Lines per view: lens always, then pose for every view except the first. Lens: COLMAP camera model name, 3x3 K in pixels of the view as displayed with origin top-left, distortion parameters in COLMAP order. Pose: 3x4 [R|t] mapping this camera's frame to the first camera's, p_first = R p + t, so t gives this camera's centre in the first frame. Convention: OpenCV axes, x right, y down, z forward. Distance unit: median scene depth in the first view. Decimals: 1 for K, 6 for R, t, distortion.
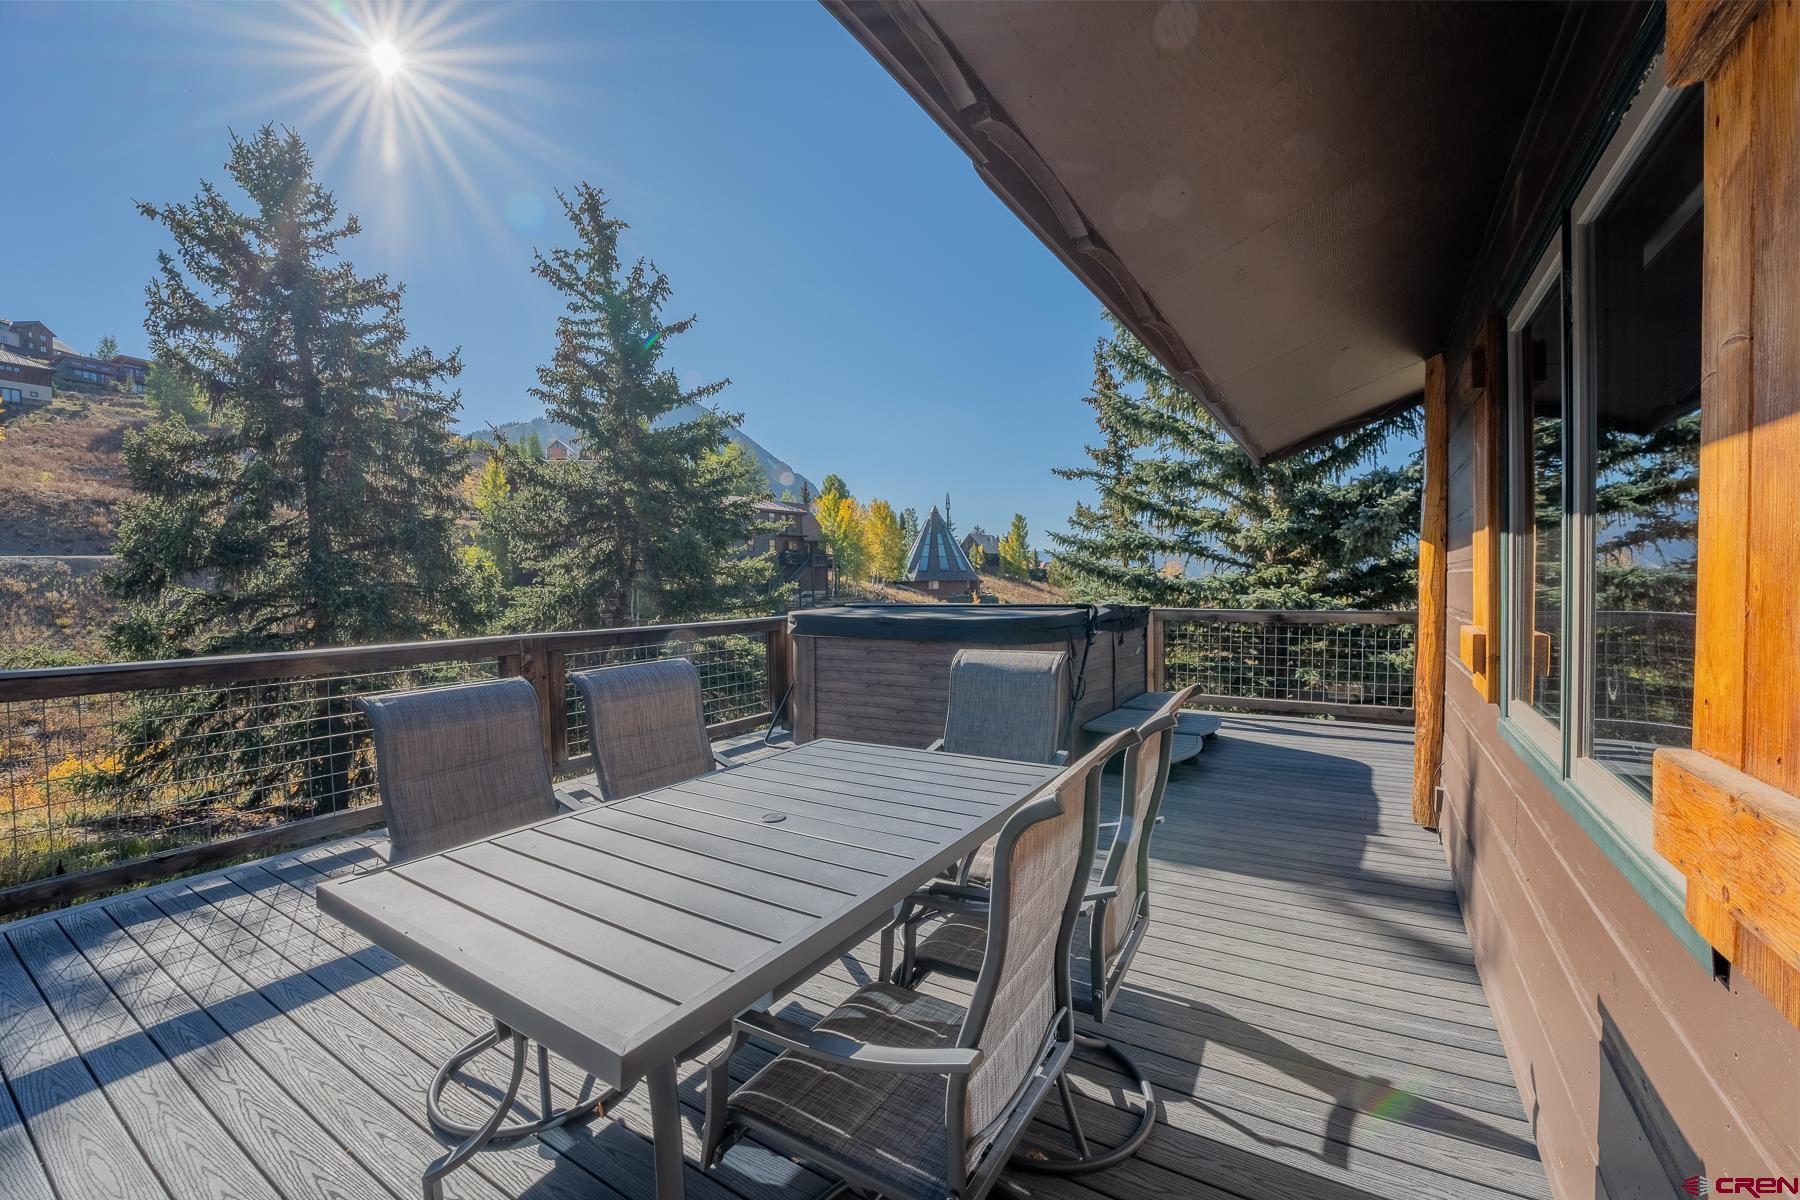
lens RADIAL K [[727.8, 0, 910.5], [0, 727.8, 593.1], [0, 0, 1]] dist [-0.026199, 0.001430]
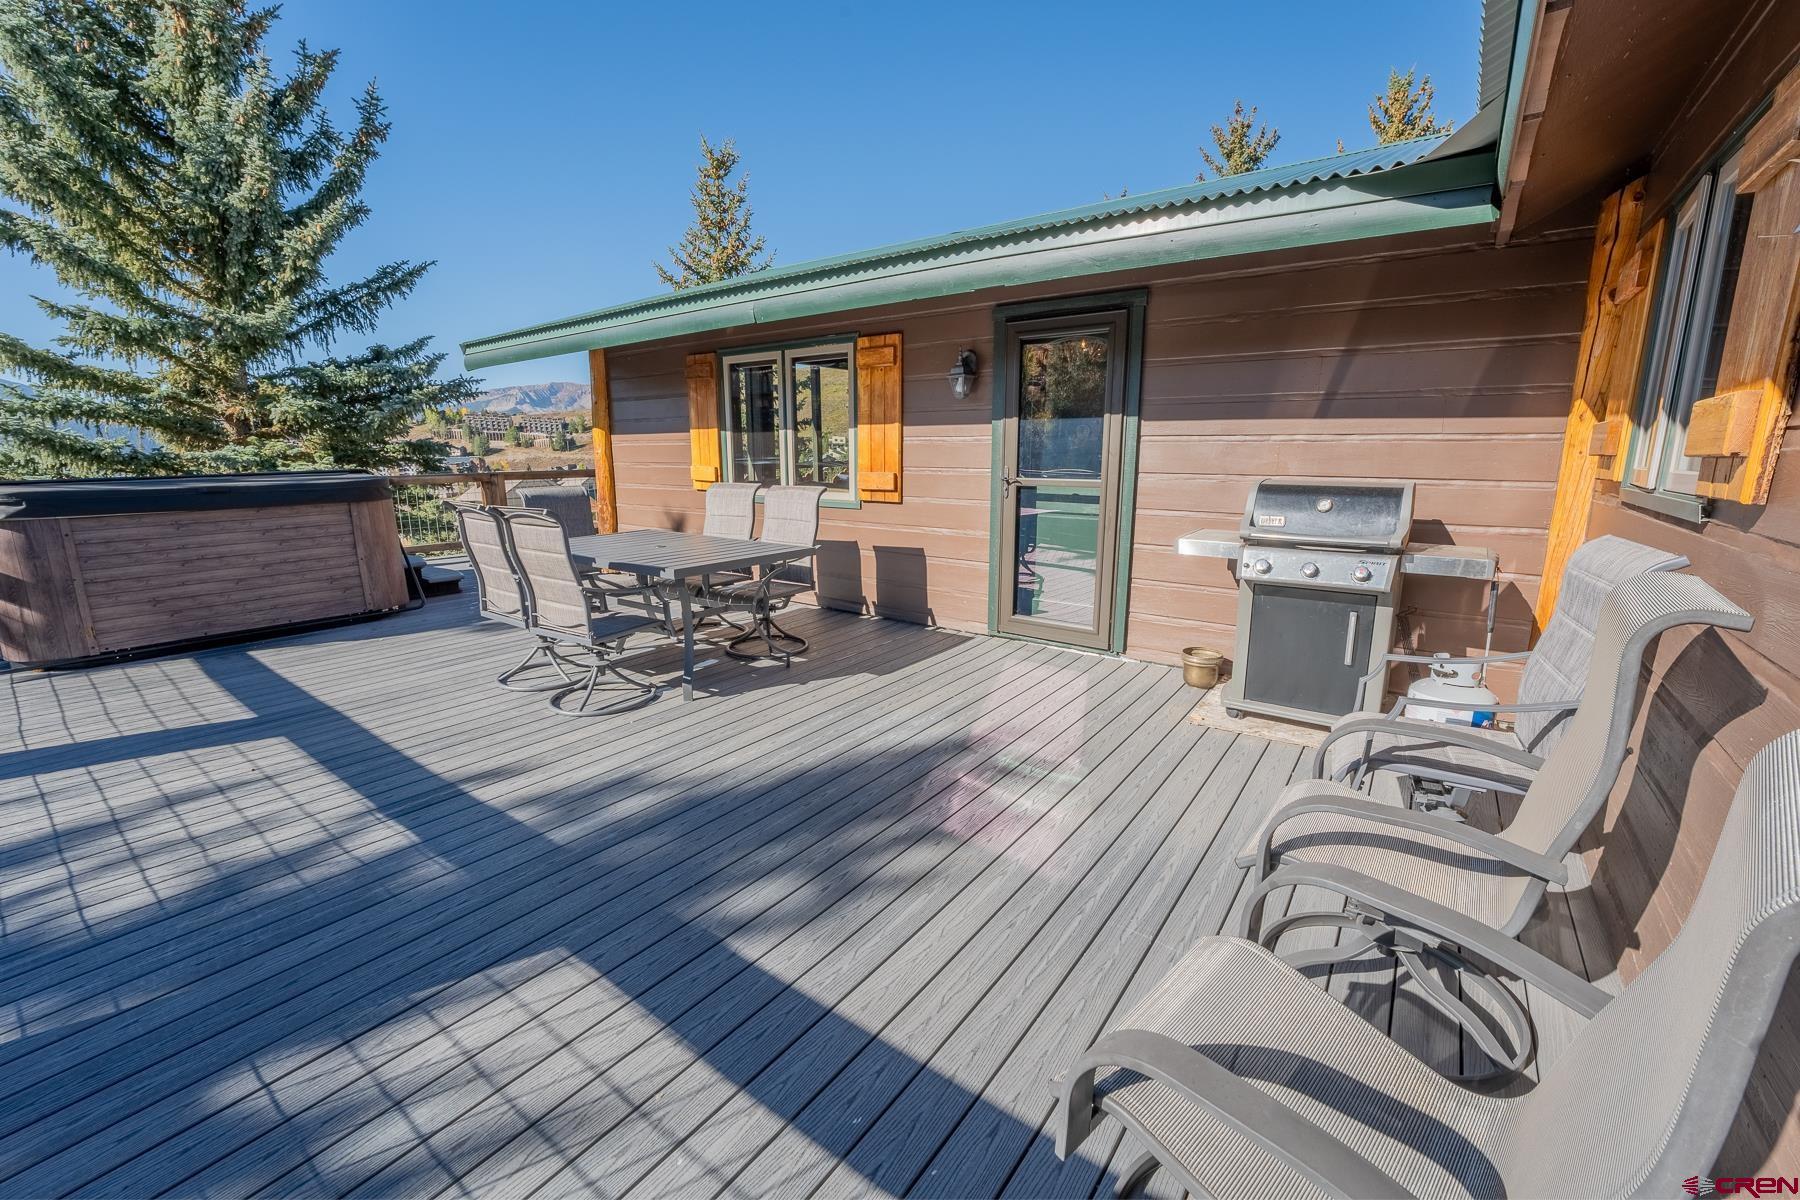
lens RADIAL K [[727.8, 0, 897.6], [0, 727.8, 605.1], [0, 0, 1]] dist [-0.026199, 0.001430]
pose [[0.076267, -0.199133, 0.977000, -0.926216], [0.016052, 0.979972, 0.198485, 0.014801], [-0.996958, 0.000545, 0.077936, 0.018192]]
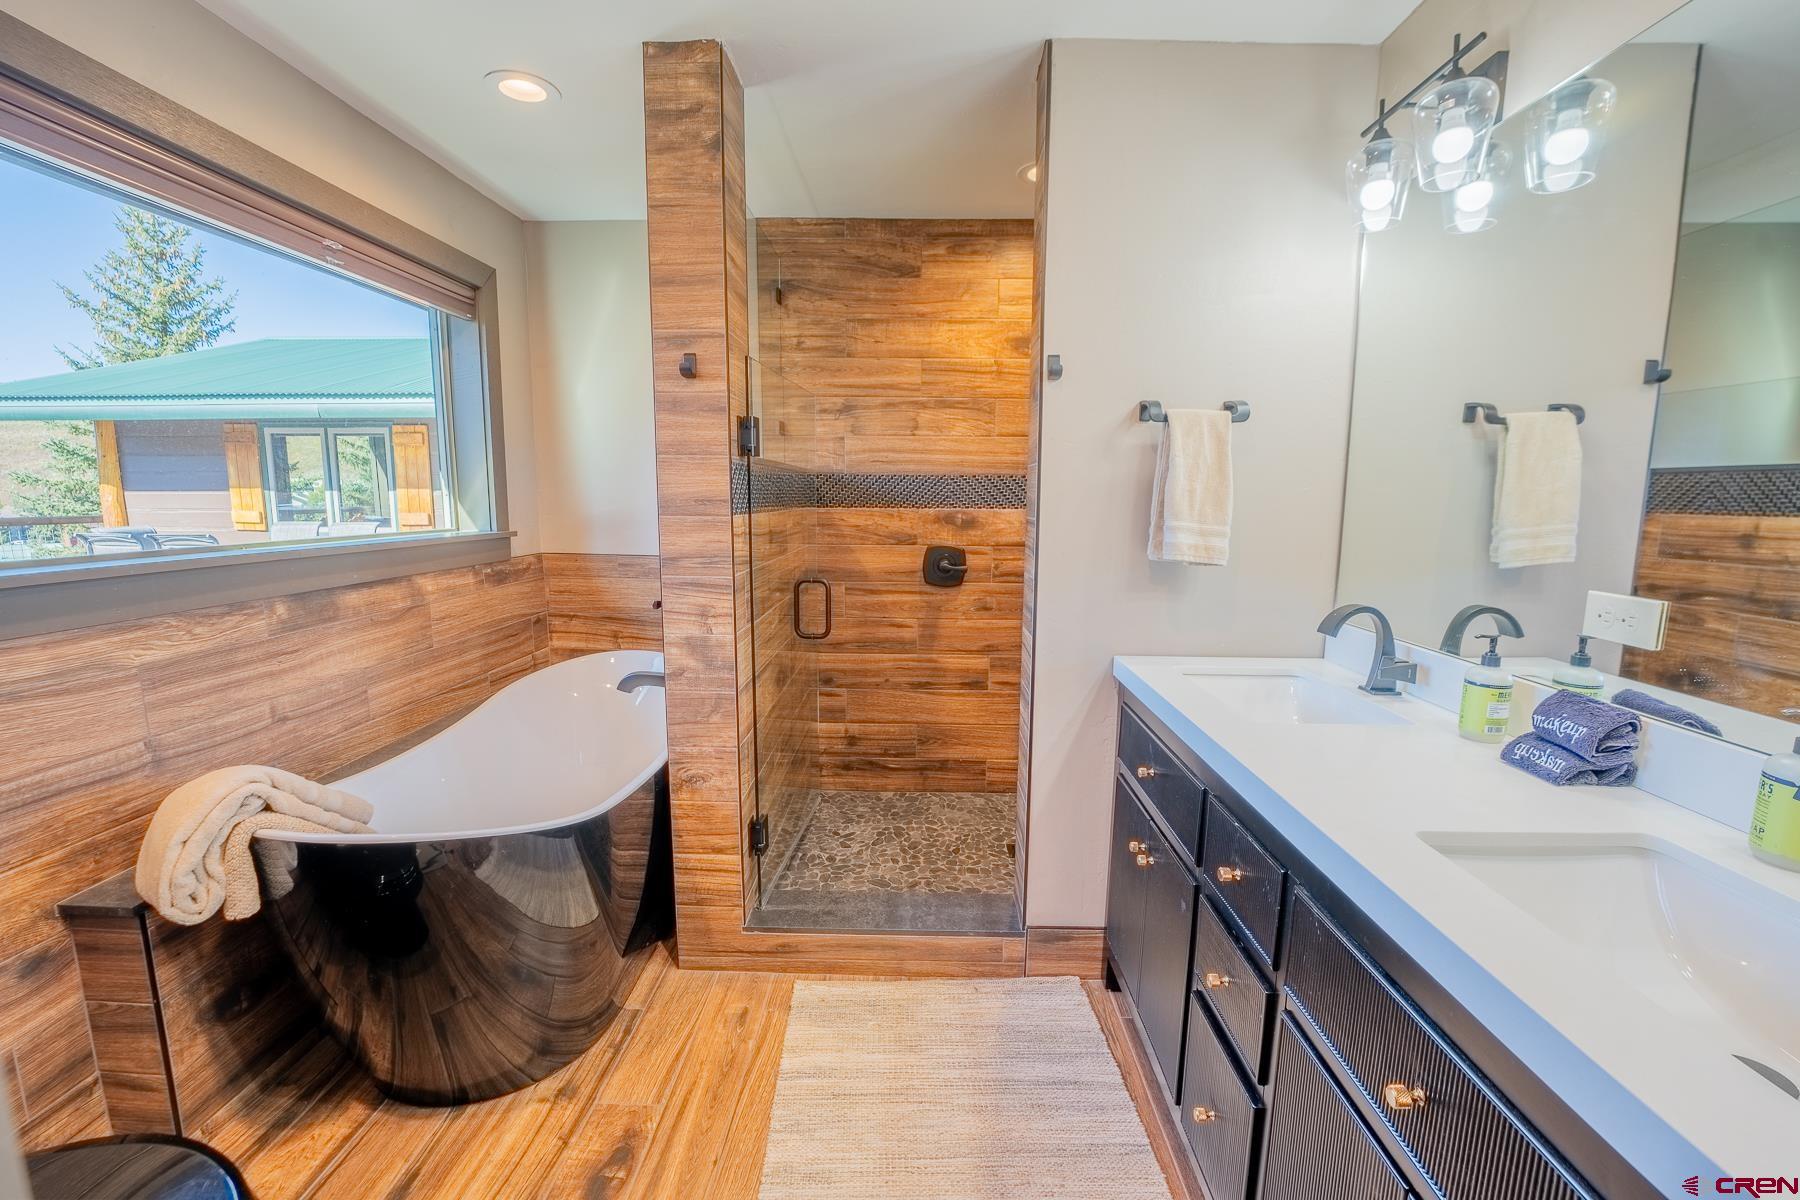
lens RADIAL K [[727.8, 0, 897.5], [0, 727.8, 598.4], [0, 0, 1]] dist [-0.026199, 0.001430]
pose [[-0.512570, -0.112639, 0.851225, -2.149699], [0.015408, 0.989992, 0.140280, 0.015060], [-0.858507, 0.085019, -0.505705, 0.042306]]
